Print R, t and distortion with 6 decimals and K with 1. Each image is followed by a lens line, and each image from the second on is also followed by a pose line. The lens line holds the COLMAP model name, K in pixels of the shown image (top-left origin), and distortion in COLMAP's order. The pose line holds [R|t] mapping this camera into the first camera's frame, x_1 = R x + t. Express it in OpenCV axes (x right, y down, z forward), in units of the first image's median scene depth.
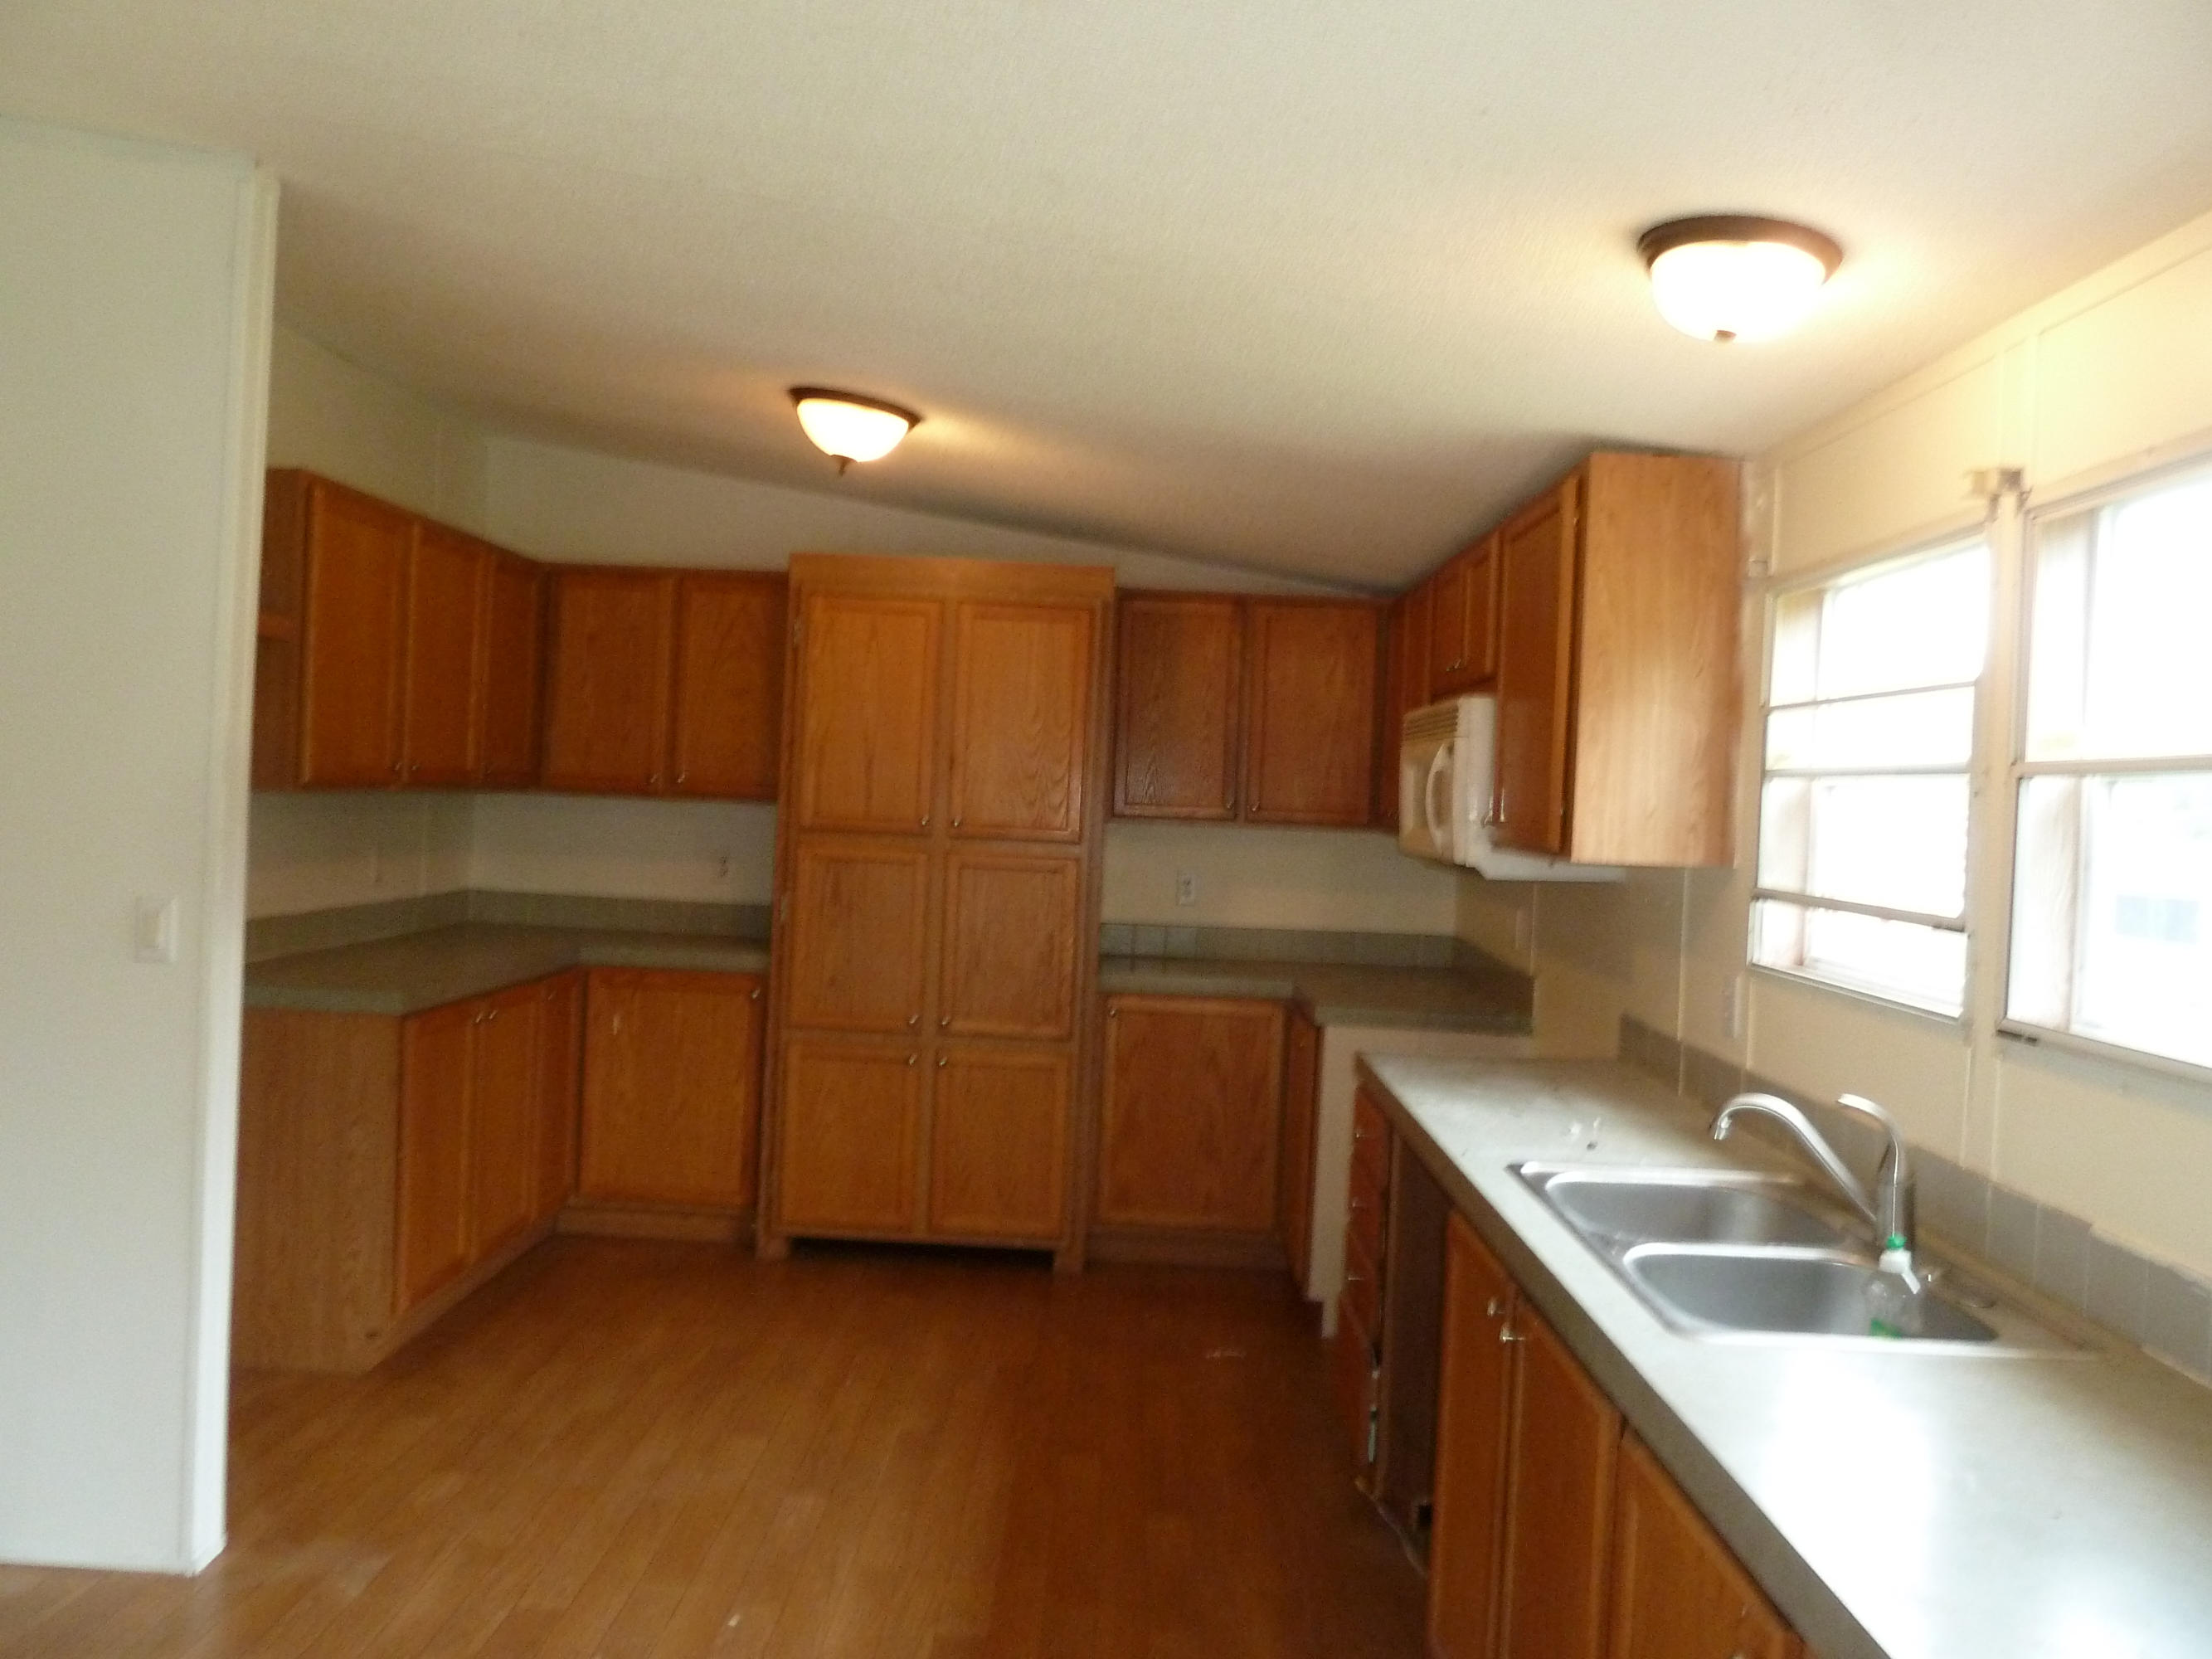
lens RADIAL K [[1643.1, 0, 1106.2], [0, 1643.1, 825.4], [0, 0, 1]] dist [-0.042169, 0.014567]
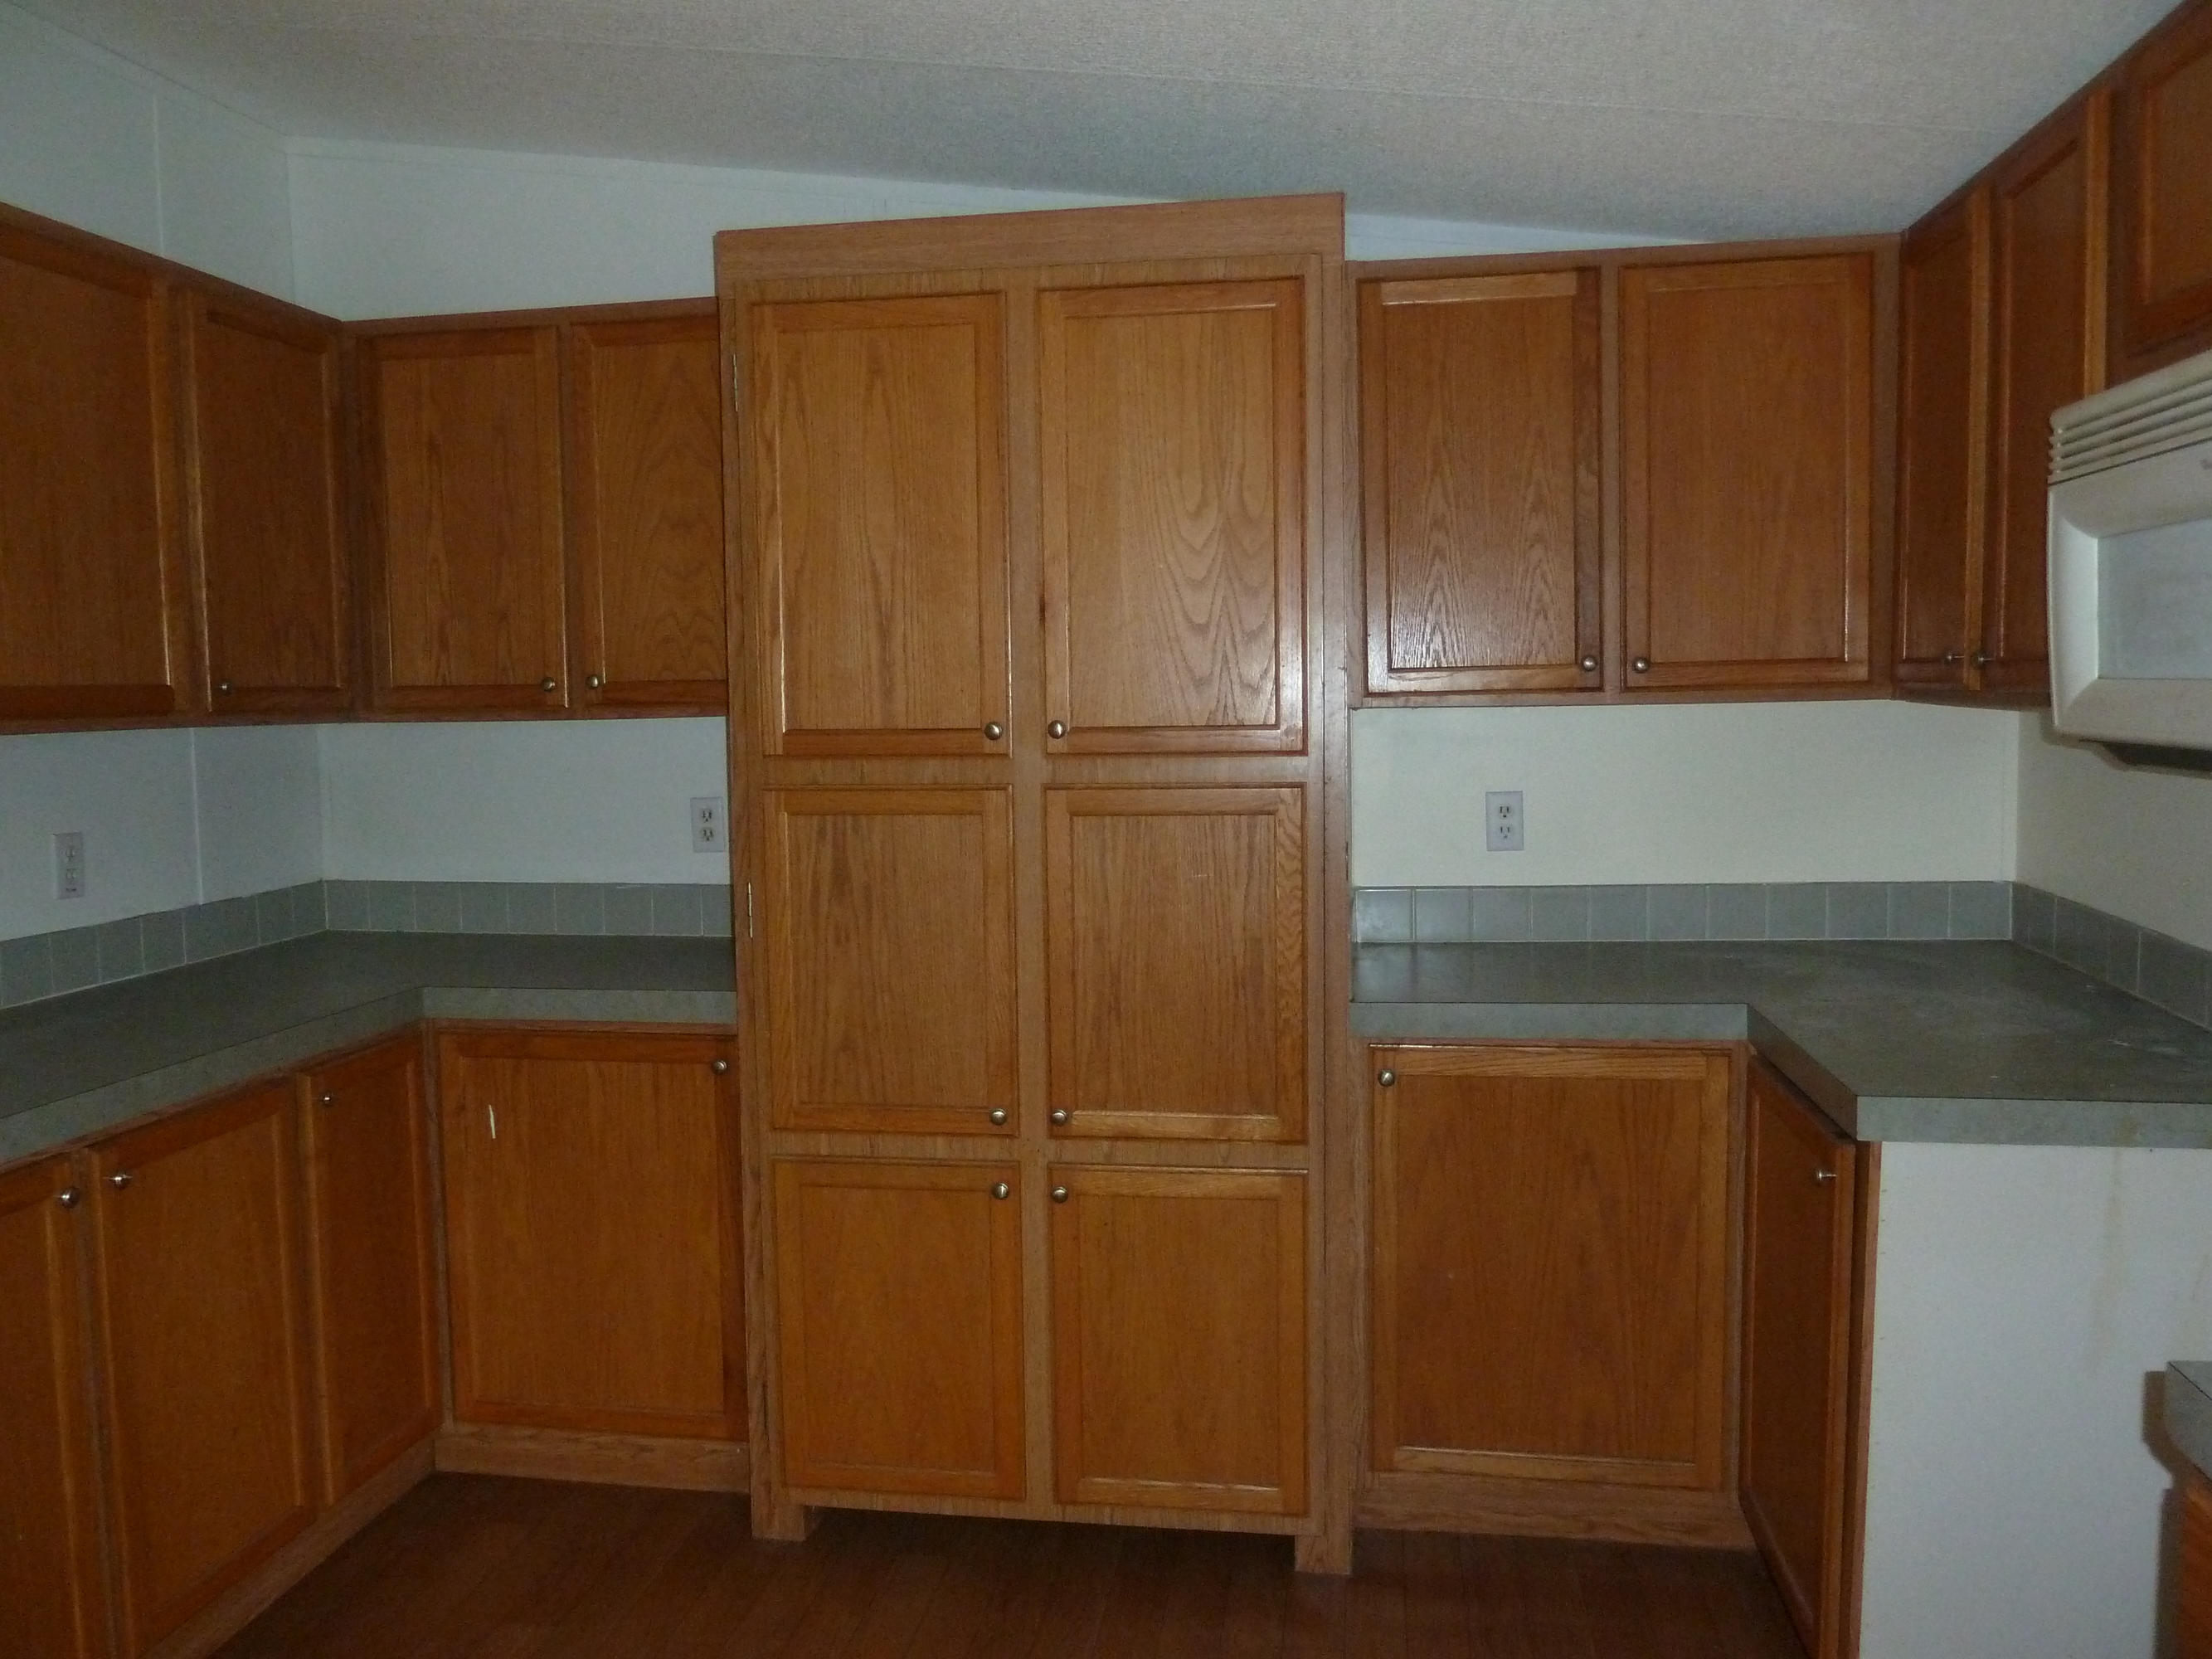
lens RADIAL K [[1643.1, 0, 1084.2], [0, 1643.1, 827.3], [0, 0, 1]] dist [-0.042169, 0.014567]
pose [[0.985513, -0.051624, -0.161554, -0.002039], [0.062635, 0.995994, 0.063822, -0.003379], [0.157612, -0.073016, 0.984798, 0.485231]]
